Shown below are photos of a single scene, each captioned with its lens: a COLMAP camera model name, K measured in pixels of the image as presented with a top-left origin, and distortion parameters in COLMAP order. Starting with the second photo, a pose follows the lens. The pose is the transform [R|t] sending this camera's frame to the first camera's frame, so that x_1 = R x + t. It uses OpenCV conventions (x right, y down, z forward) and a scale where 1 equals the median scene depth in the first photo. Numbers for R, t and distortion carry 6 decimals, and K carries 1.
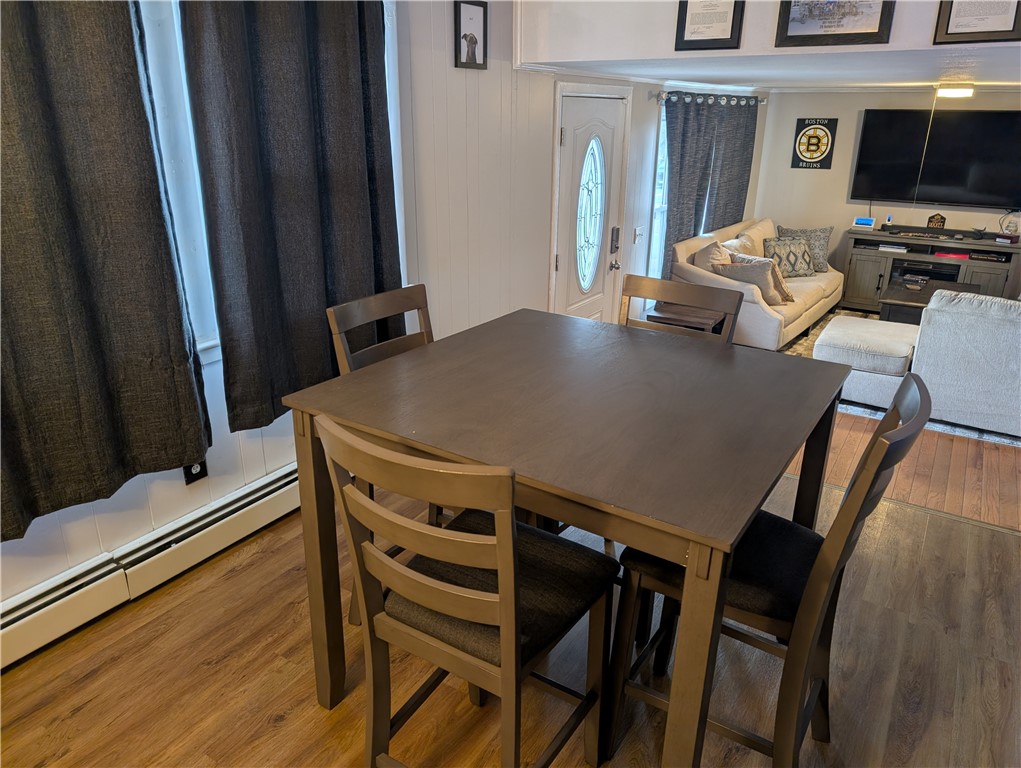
lens RADIAL K [[722.8, 0, 508.4], [0, 722.8, 380.3], [0, 0, 1]] dist [-0.001710, -0.006850]
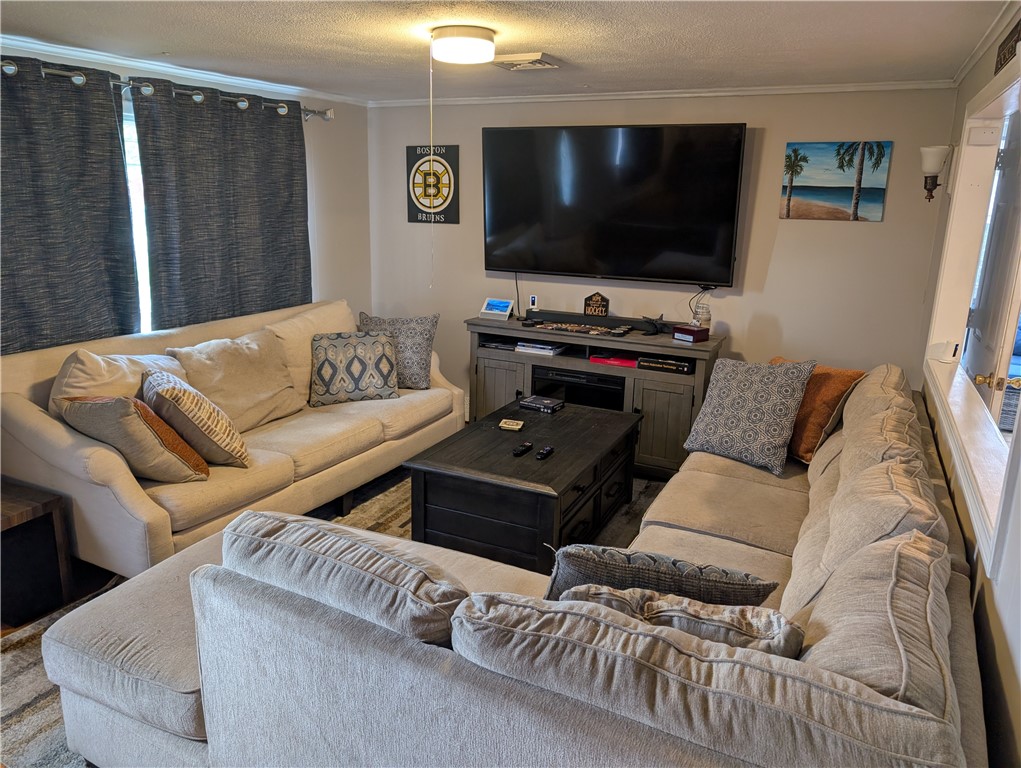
lens RADIAL K [[722.8, 0, 511.6], [0, 722.8, 384.5], [0, 0, 1]] dist [-0.001710, -0.006850]
pose [[0.993588, -0.016357, 0.111876, 0.444568], [0.026908, 0.995259, -0.093458, -0.096083], [-0.109817, 0.095870, 0.989318, 0.401366]]
